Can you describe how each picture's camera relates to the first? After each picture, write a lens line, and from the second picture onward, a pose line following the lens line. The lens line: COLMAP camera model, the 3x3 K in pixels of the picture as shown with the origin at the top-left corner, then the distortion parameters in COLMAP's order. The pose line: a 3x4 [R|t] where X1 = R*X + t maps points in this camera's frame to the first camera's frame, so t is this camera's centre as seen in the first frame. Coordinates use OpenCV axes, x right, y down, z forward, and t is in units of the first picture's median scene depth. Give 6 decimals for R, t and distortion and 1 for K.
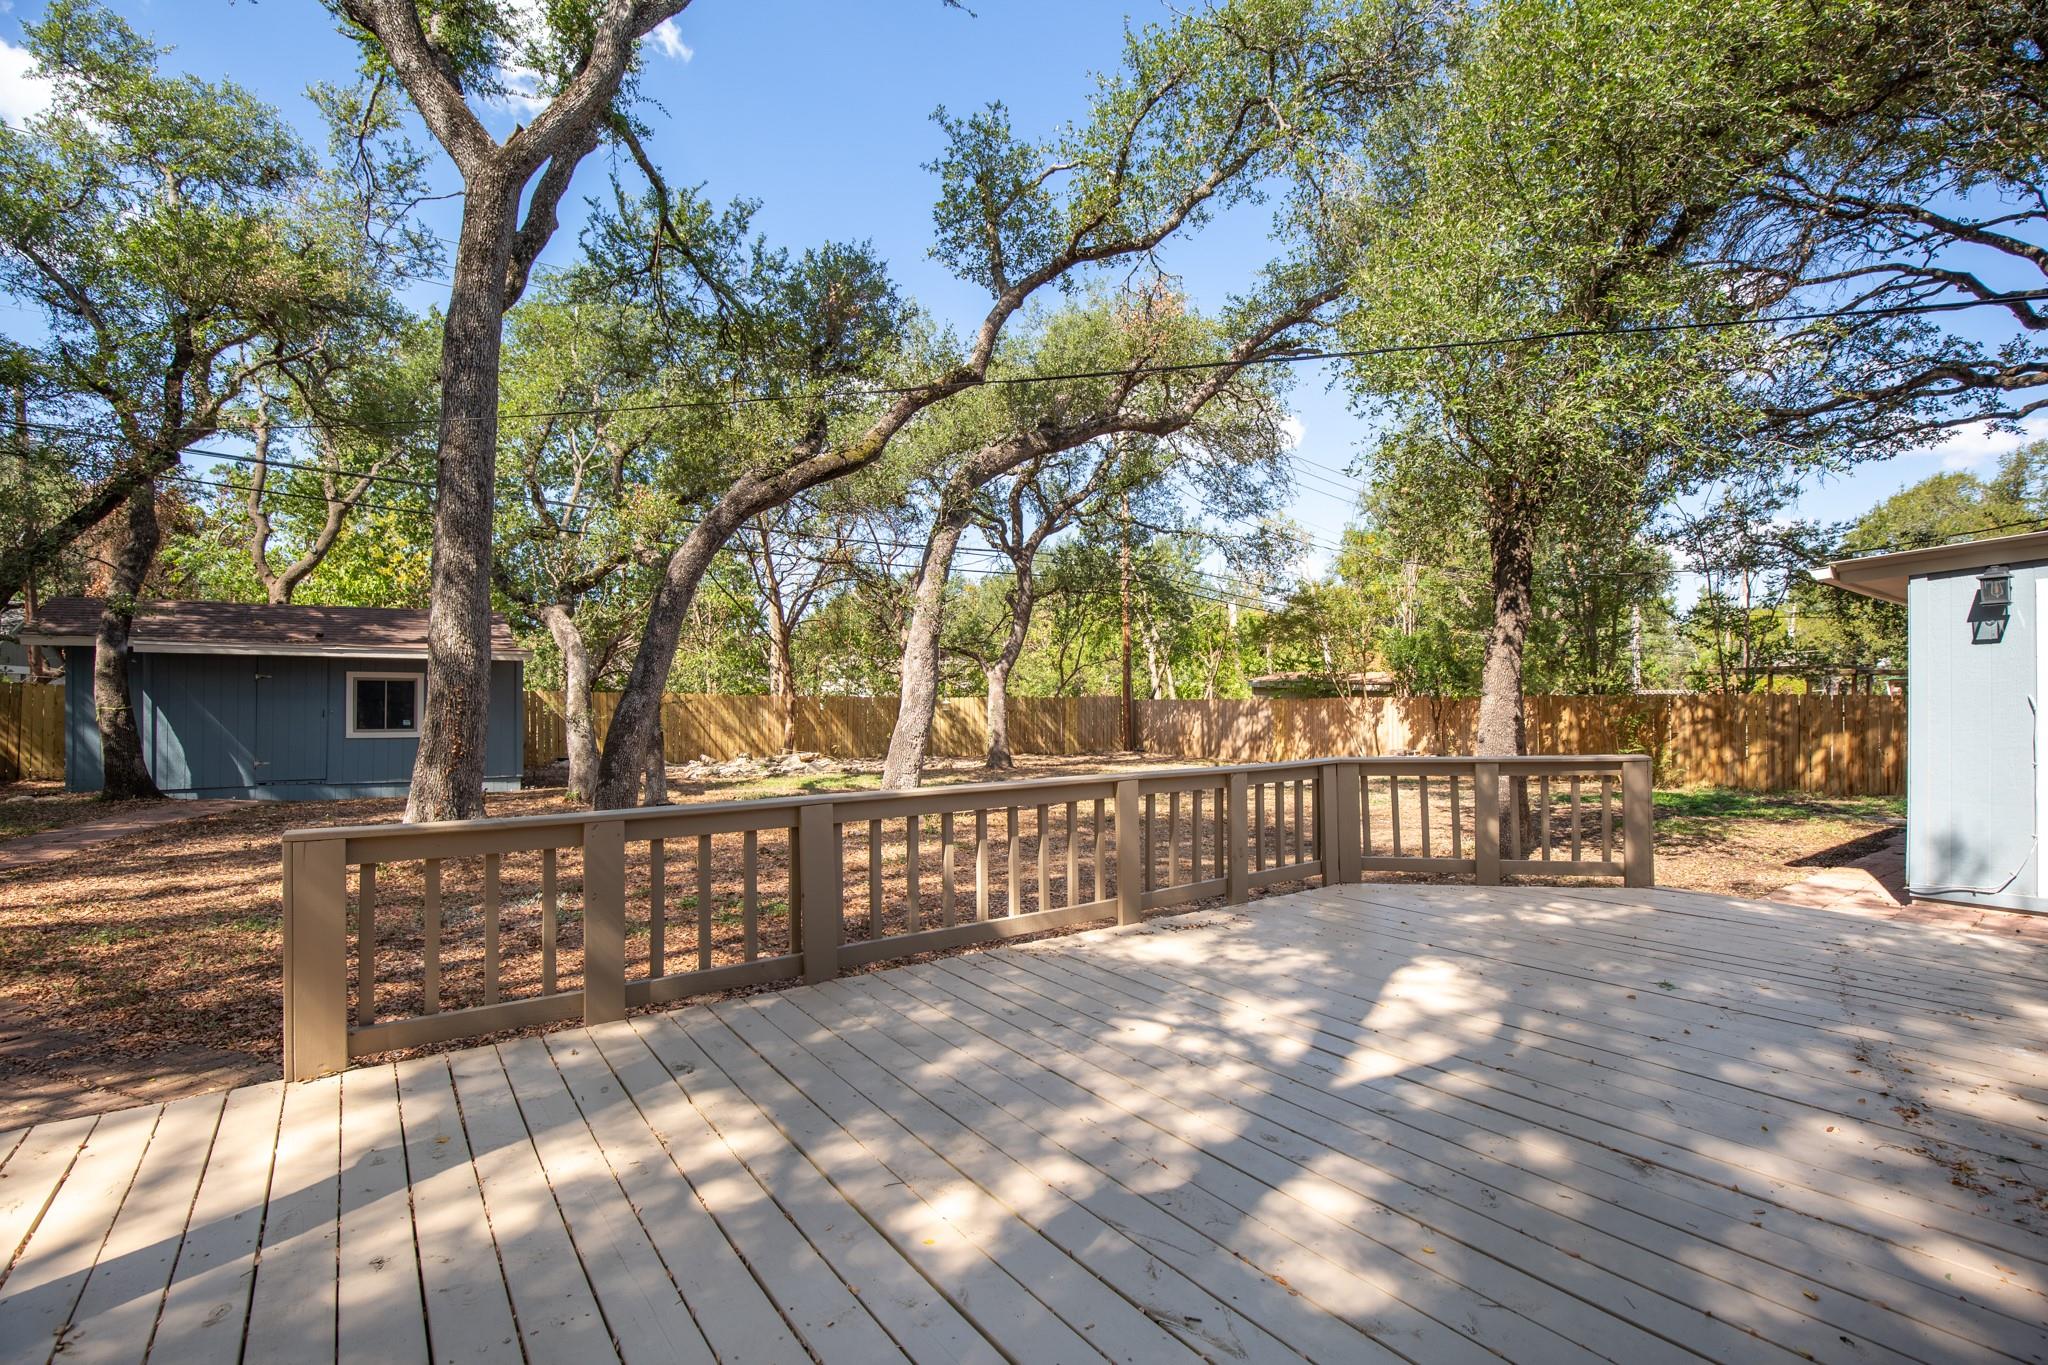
lens RADIAL K [[946.8, 0, 1019.3], [0, 946.8, 682.1], [0, 0, 1]] dist [-0.005644, 0.003902]
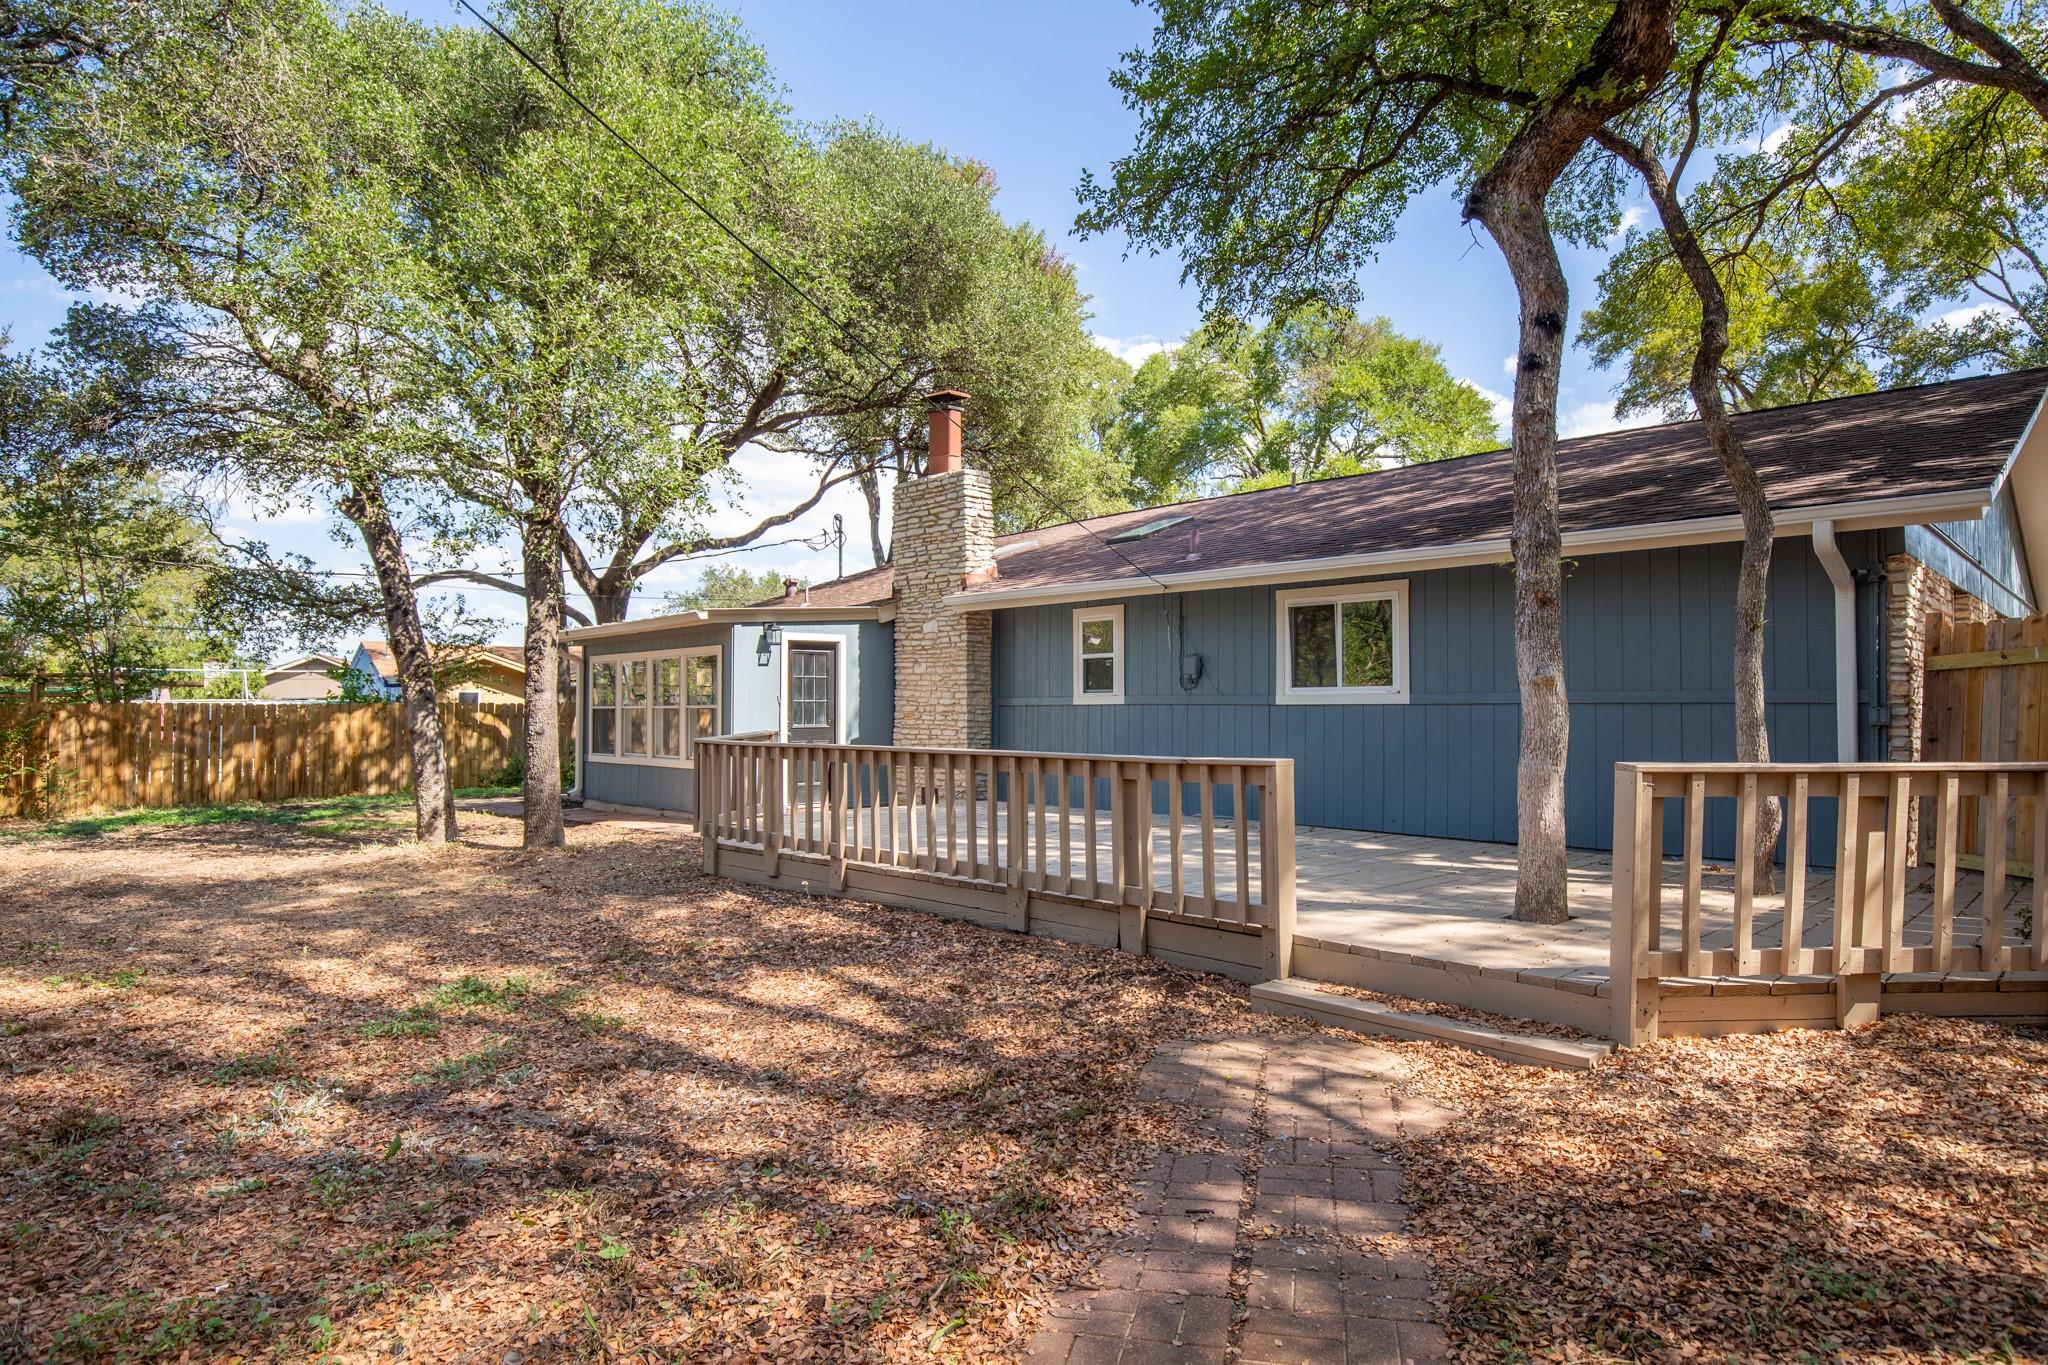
lens RADIAL K [[1174.2, 0, 1020.5], [0, 1174.2, 694.0], [0, 0, 1]] dist [-0.003230, -0.000372]
pose [[-0.110739, 0.015526, 0.993728, -0.446995], [-0.007448, 0.999837, -0.016452, 0.015741], [-0.993822, -0.009223, -0.110606, 0.293790]]
